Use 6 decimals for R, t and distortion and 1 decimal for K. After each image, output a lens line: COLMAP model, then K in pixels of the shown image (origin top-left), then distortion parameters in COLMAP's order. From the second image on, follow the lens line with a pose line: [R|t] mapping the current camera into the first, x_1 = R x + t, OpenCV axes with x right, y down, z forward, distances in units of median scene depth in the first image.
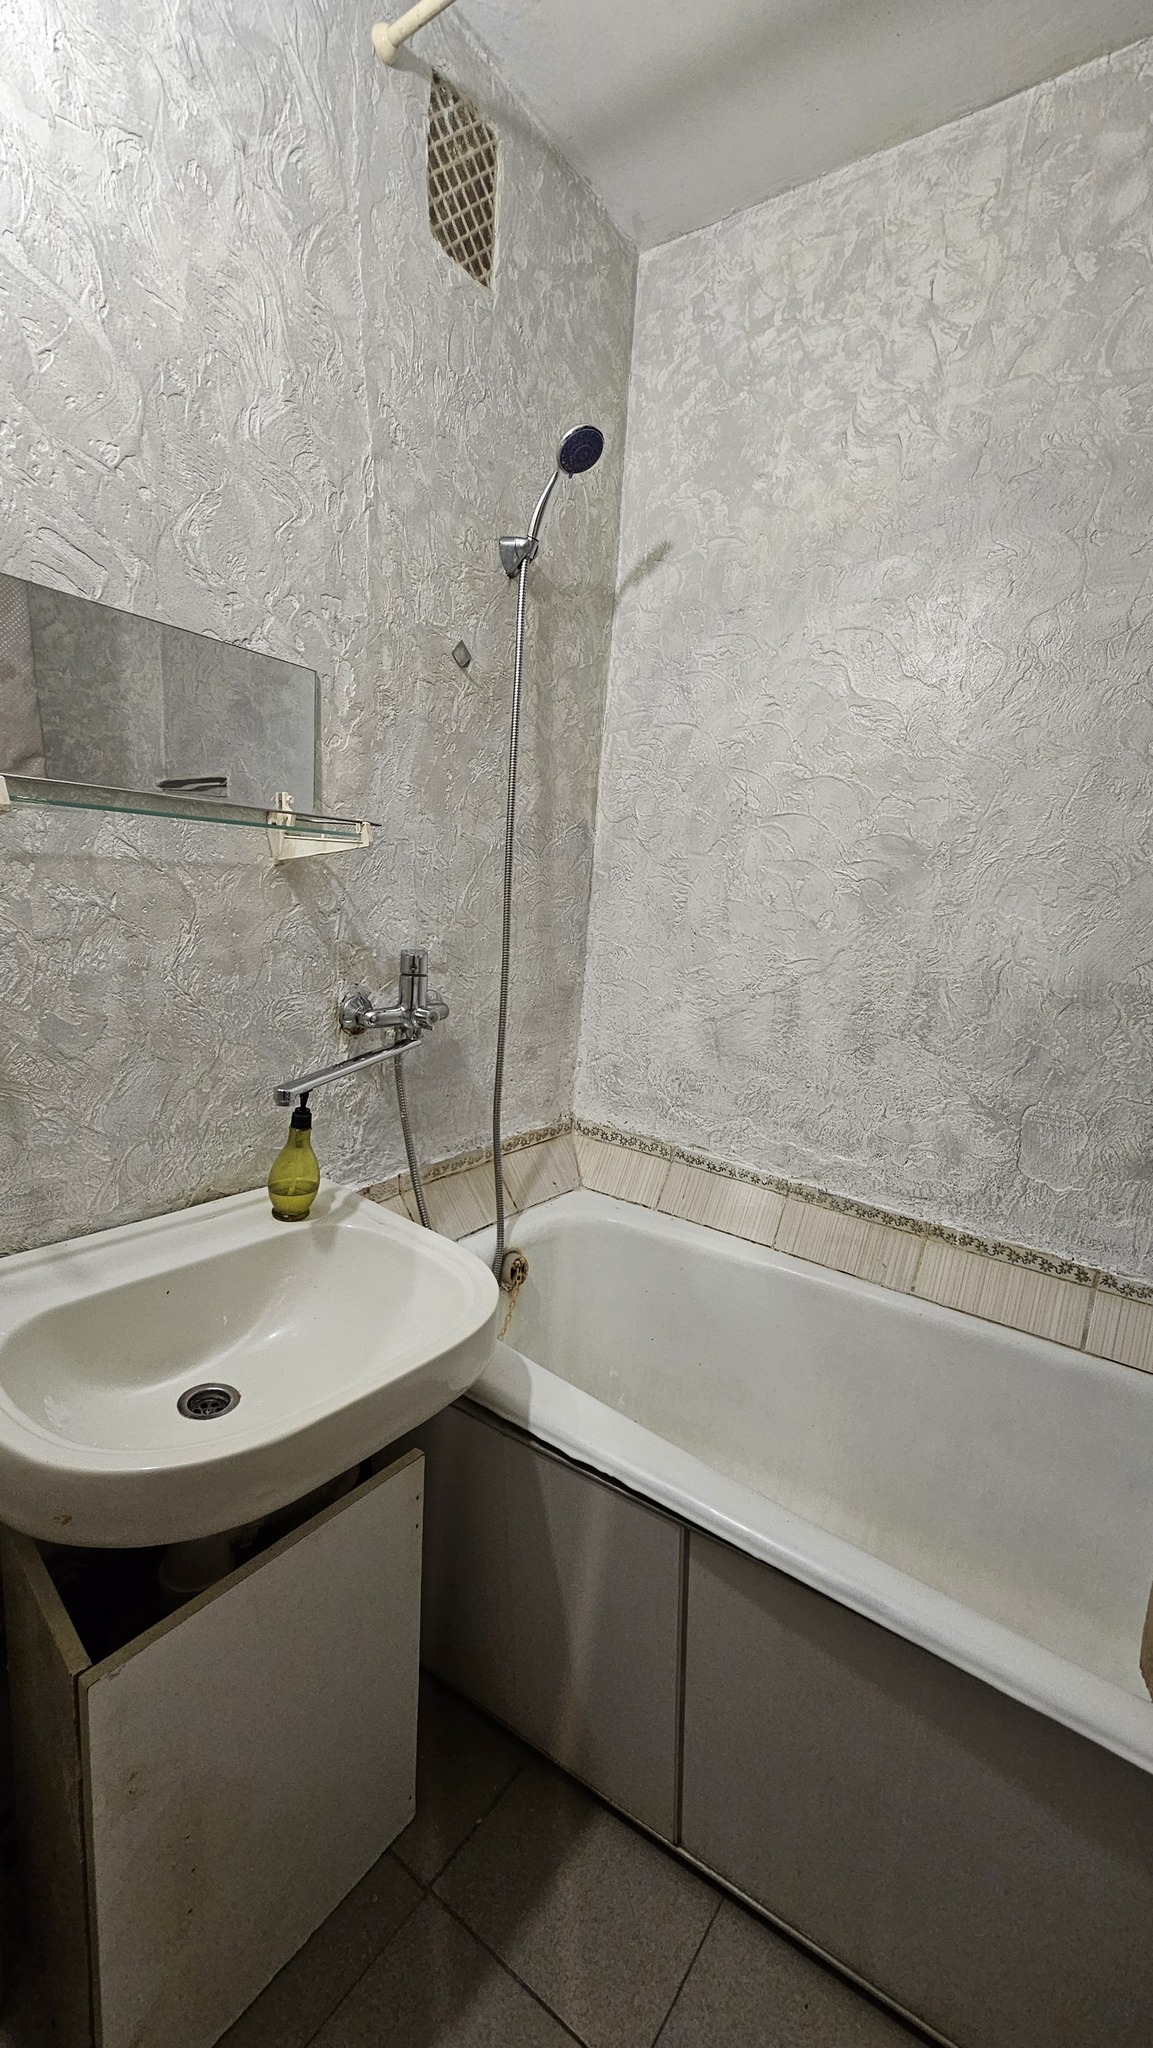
lens RADIAL K [[841.2, 0, 580.2], [0, 841.2, 1014.5], [0, 0, 1]] dist [-0.000962, -0.000181]
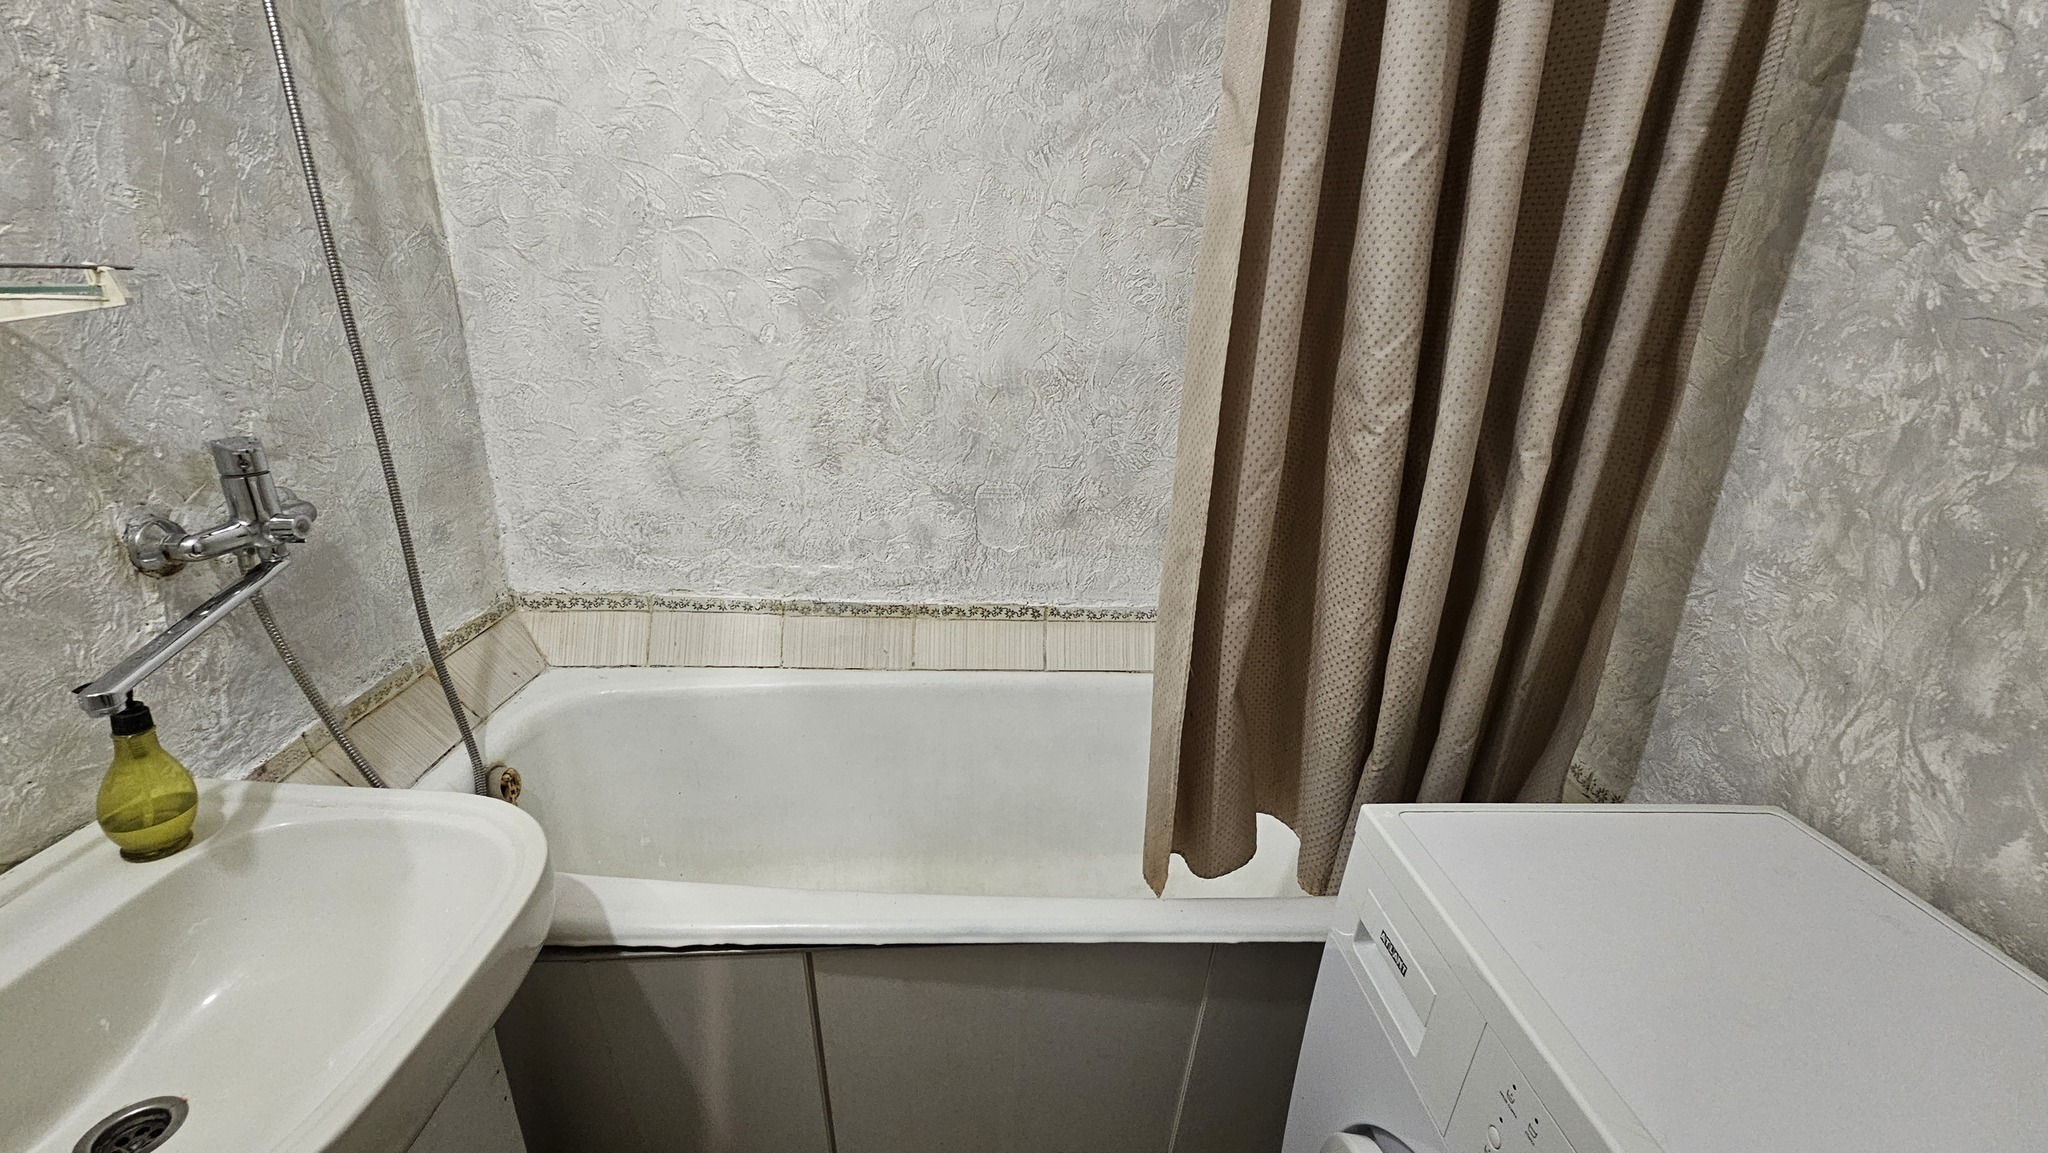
lens RADIAL K [[841.2, 0, 1015.5], [0, 841.2, 569.7], [0, 0, 1]] dist [-0.000962, -0.000181]
pose [[0.799267, -0.250111, 0.546459, -0.082465], [0.134694, 0.960705, 0.242702, -0.052647], [-0.585688, -0.120379, 0.801548, 0.032424]]
